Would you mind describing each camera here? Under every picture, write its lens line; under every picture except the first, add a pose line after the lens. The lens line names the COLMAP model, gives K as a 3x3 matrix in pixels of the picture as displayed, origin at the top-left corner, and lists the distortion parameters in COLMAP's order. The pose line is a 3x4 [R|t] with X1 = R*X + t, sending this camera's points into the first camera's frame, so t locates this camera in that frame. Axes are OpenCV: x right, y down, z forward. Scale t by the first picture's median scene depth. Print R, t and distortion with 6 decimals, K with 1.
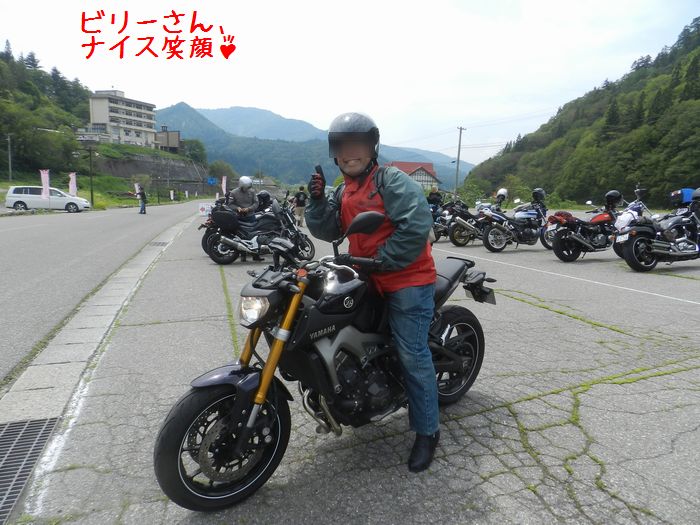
lens RADIAL K [[473.9, 0, 350.1], [0, 473.9, 265.2], [0, 0, 1]] dist [0.035013, -0.023122]
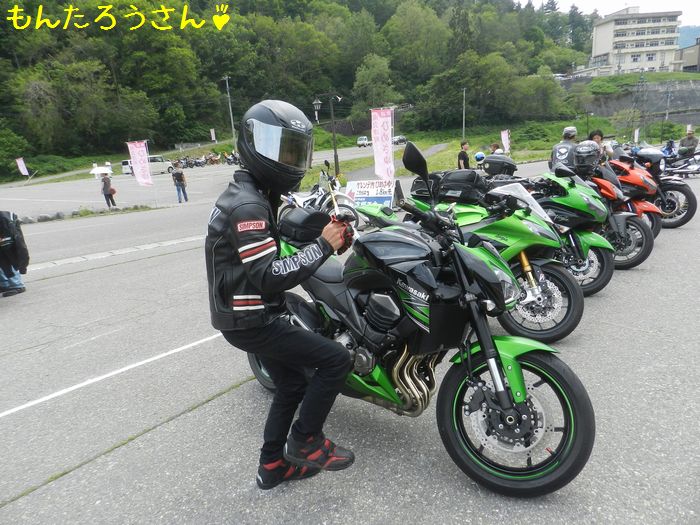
lens RADIAL K [[473.9, 0, 348.1], [0, 473.9, 260.3], [0, 0, 1]] dist [0.035013, -0.023122]
pose [[0.521917, 0.123006, -0.844081, 0.007465], [-0.033901, 0.991757, 0.123565, -0.021810], [0.852322, -0.035875, 0.521785, 0.150725]]
